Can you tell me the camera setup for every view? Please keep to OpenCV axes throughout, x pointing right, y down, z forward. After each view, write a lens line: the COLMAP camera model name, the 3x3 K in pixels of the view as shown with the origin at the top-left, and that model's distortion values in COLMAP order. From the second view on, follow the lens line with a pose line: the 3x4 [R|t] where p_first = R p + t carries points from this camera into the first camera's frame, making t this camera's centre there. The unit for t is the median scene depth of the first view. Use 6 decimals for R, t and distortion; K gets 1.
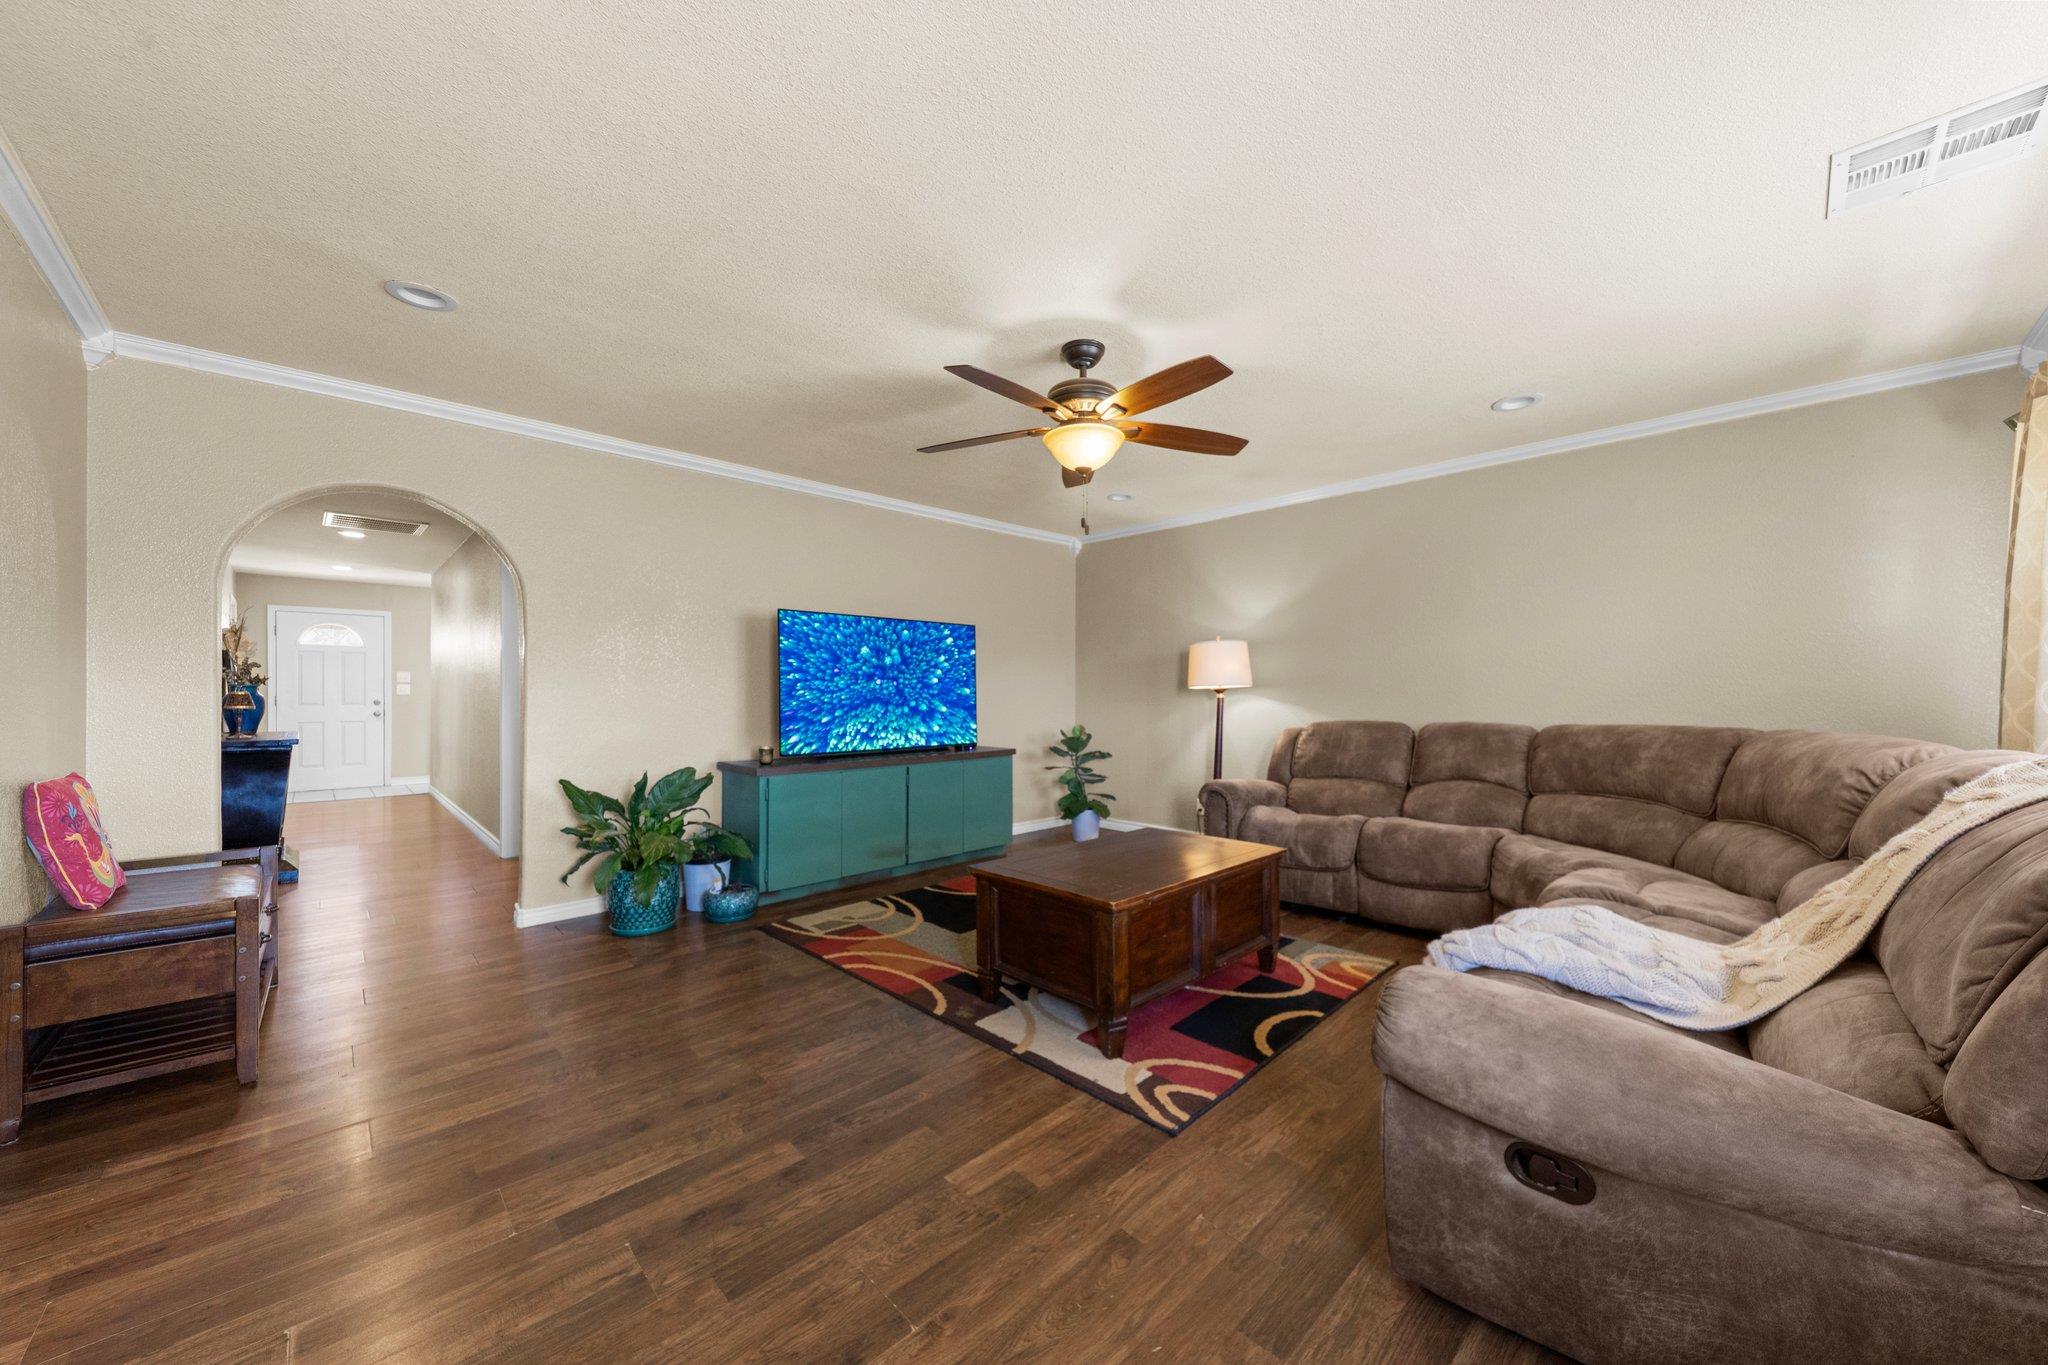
lens RADIAL K [[724.3, 0, 1024.0], [0, 724.3, 682.5], [0, 0, 1]] dist [0.000610, 0.000030]
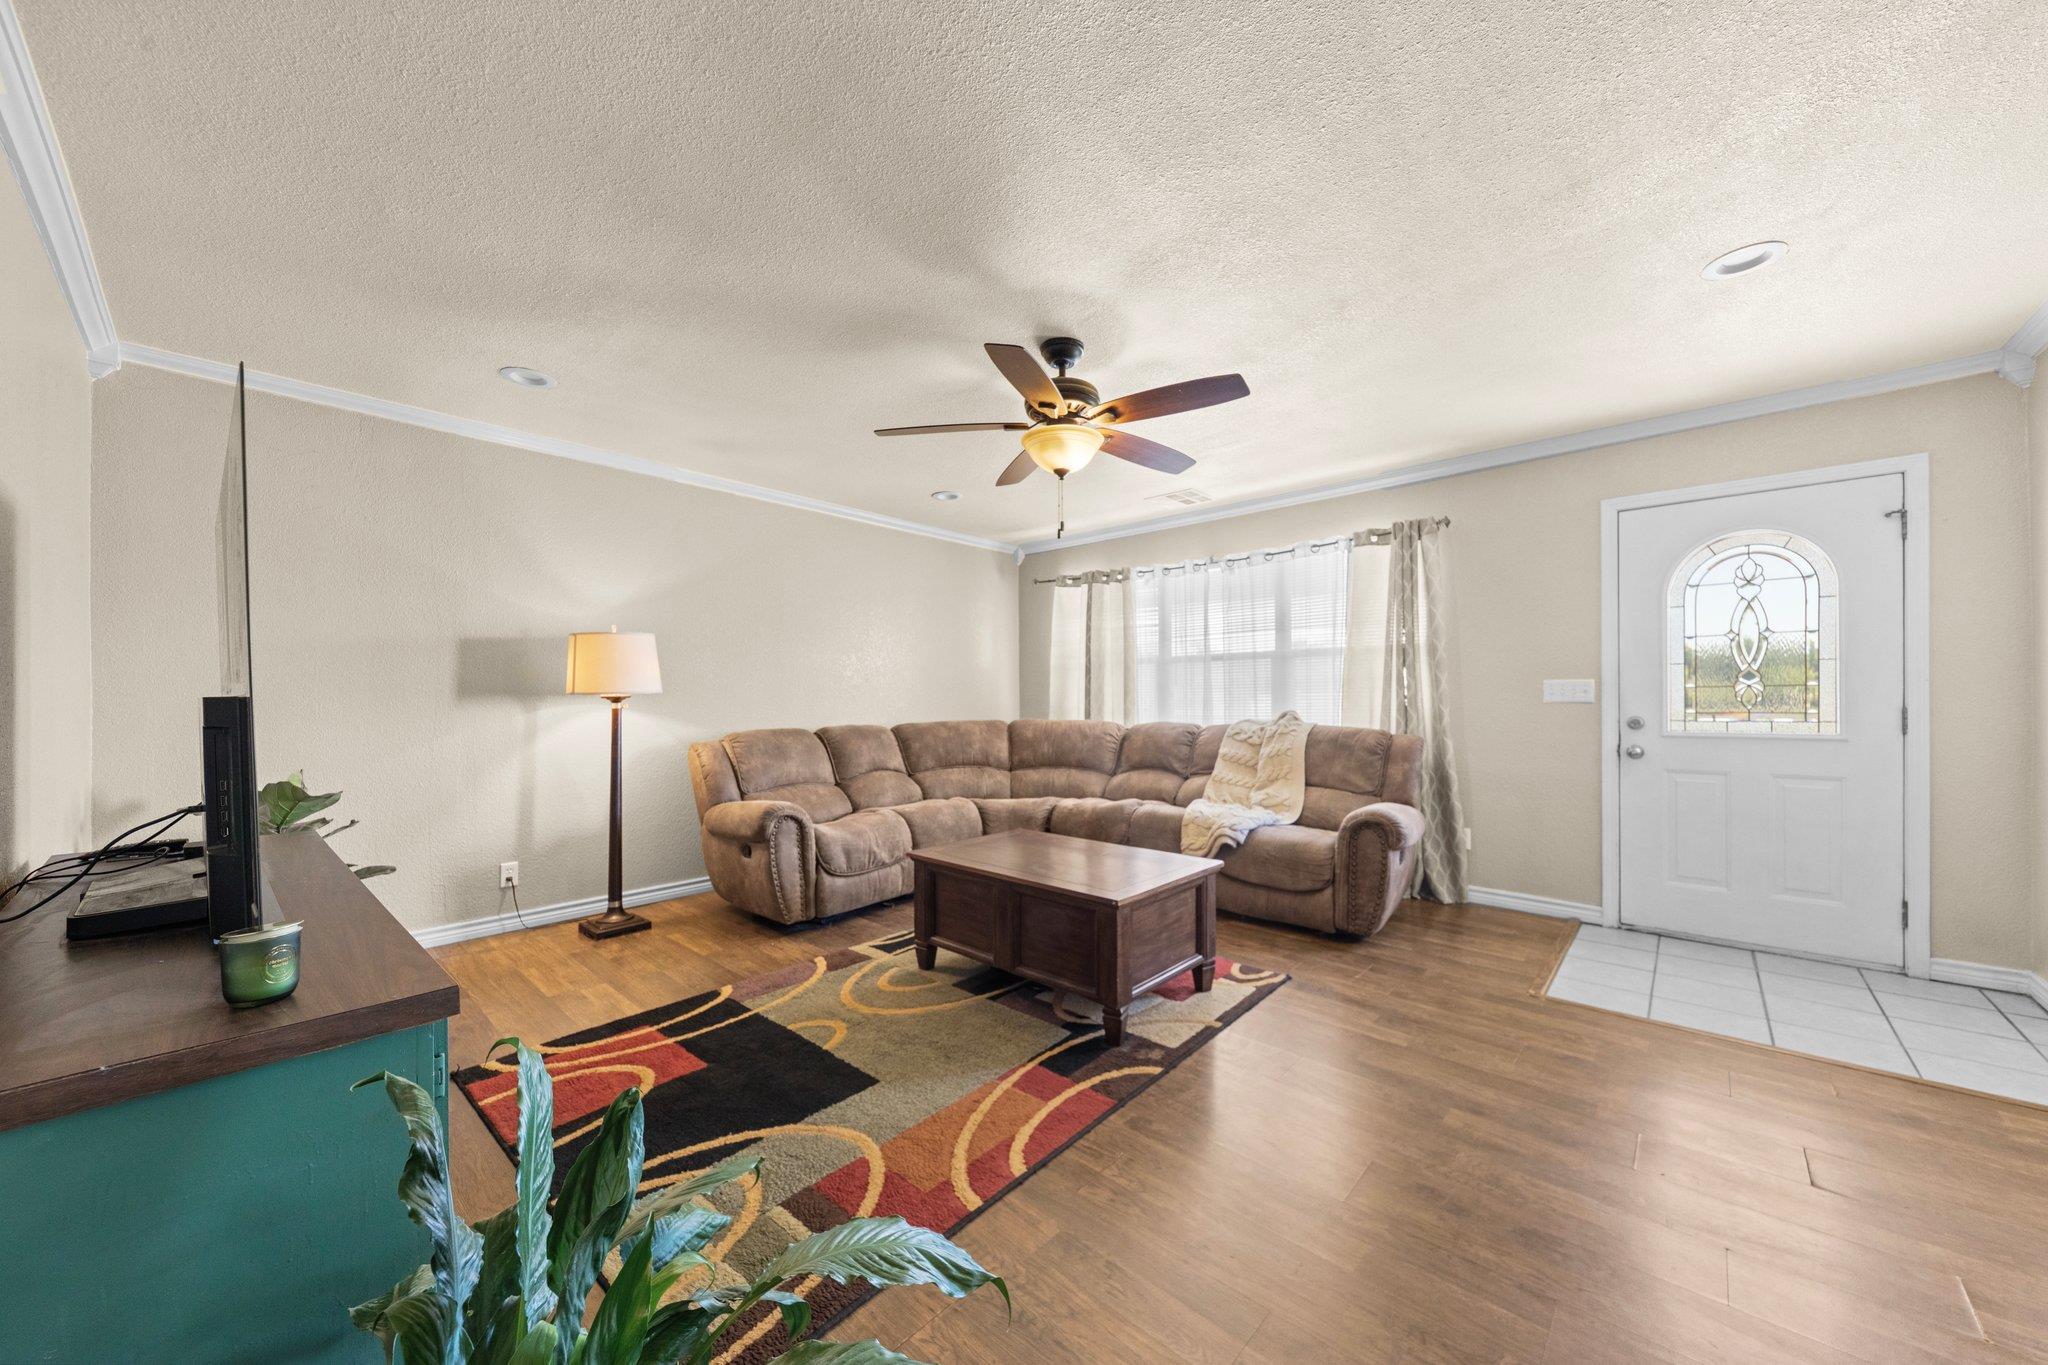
lens RADIAL K [[735.8, 0, 1028.0], [0, 735.8, 697.6], [0, 0, 1]] dist [-0.000738, -0.000334]
pose [[-0.074696, 0.004950, 0.997194, -0.838021], [-0.012012, 0.999911, -0.005864, 0.016391], [-0.997134, -0.012416, -0.074630, 1.045312]]
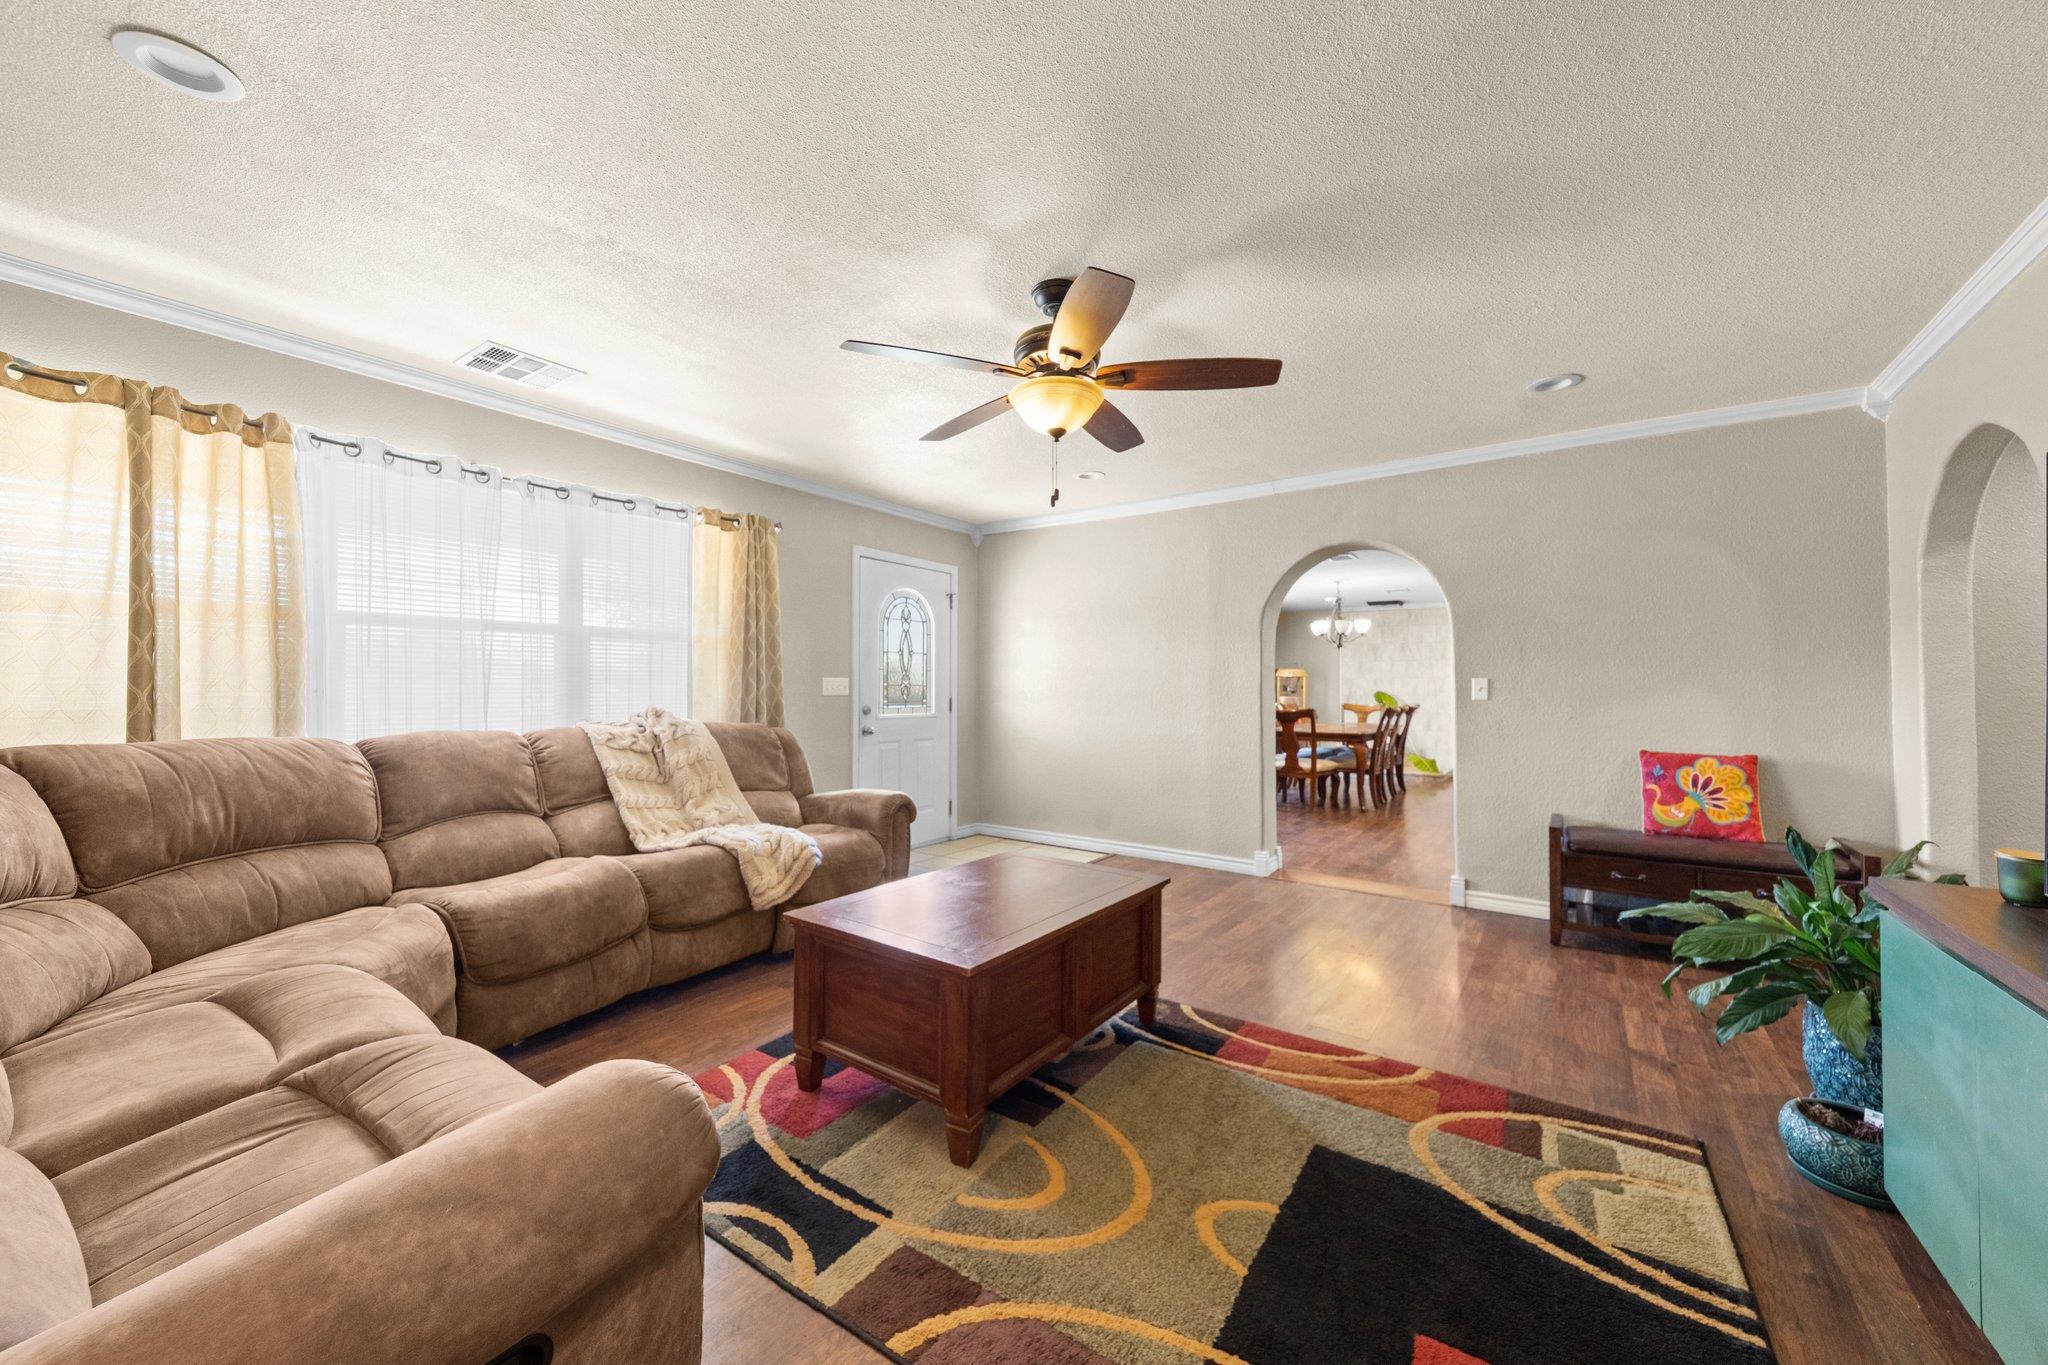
lens RADIAL K [[748.3, 0, 1034.3], [0, 748.3, 675.8], [0, 0, 1]] dist [-0.000678, -0.000296]
pose [[-0.979367, -0.008440, -0.201912, 0.263970], [-0.001293, 0.999369, -0.035503, 0.020203], [0.202084, -0.034510, -0.978760, 1.716629]]
